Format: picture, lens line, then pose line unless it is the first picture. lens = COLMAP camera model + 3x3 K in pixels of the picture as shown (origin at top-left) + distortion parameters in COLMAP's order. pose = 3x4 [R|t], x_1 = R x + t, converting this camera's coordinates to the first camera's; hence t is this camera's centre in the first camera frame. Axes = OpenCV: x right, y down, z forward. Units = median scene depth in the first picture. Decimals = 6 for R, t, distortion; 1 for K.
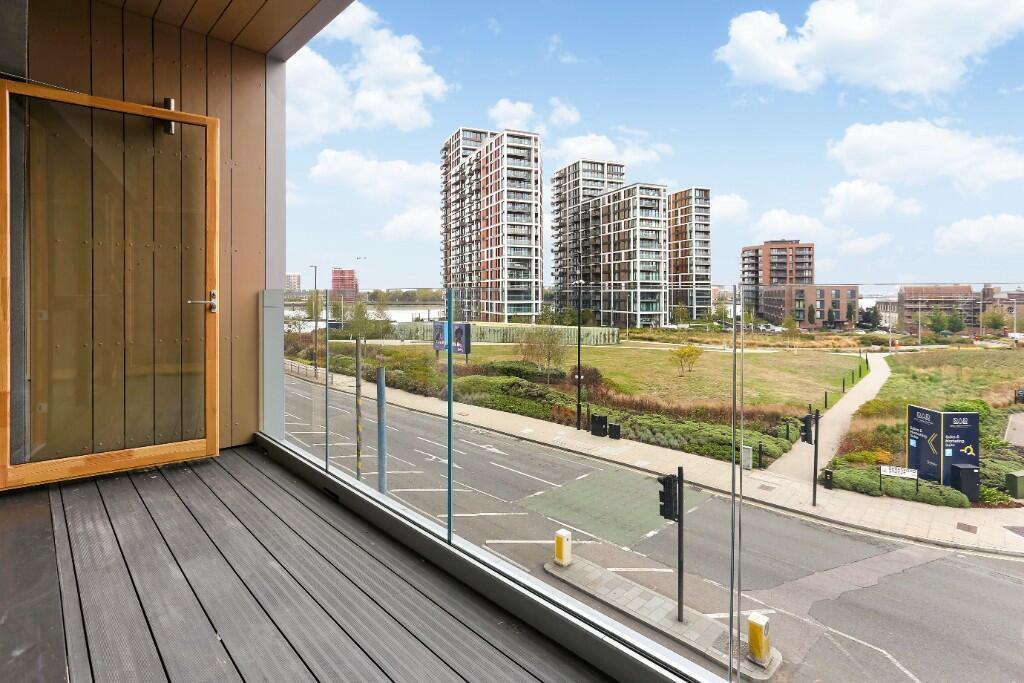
lens RADIAL K [[506.2, 0, 513.1], [0, 506.2, 289.9], [0, 0, 1]] dist [-0.024236, 0.013171]
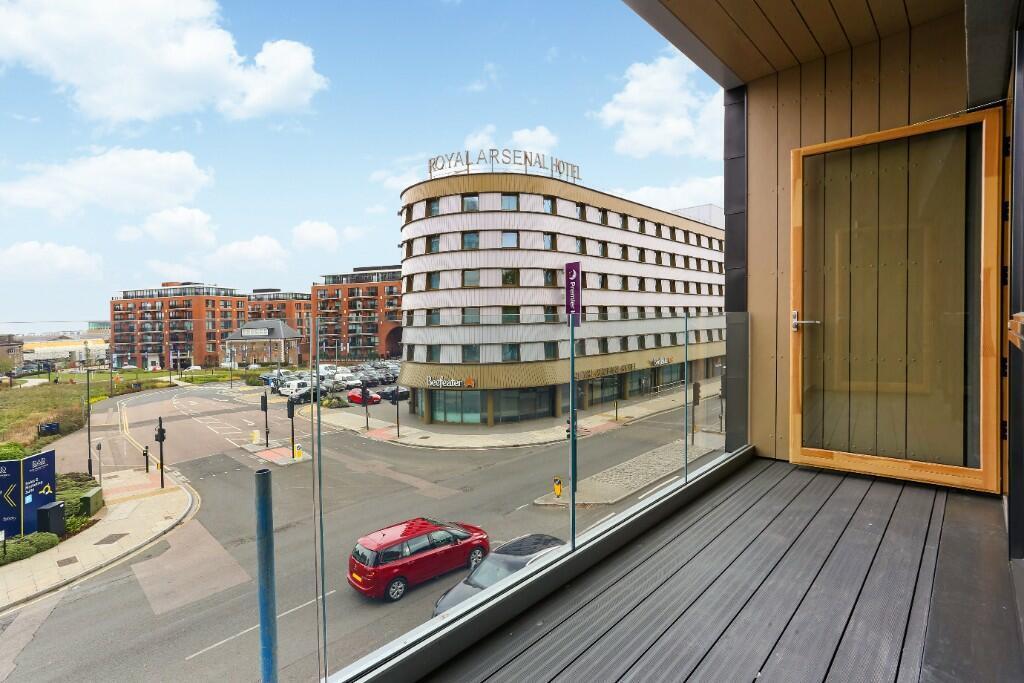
lens RADIAL K [[506.2, 0, 505.4], [0, 506.2, 337.9], [0, 0, 1]] dist [-0.024236, 0.013171]
pose [[-0.048012, -0.041755, 0.997974, -0.140836], [0.028379, 0.998665, 0.043150, 0.000464], [-0.998444, 0.030393, -0.046763, 0.142697]]
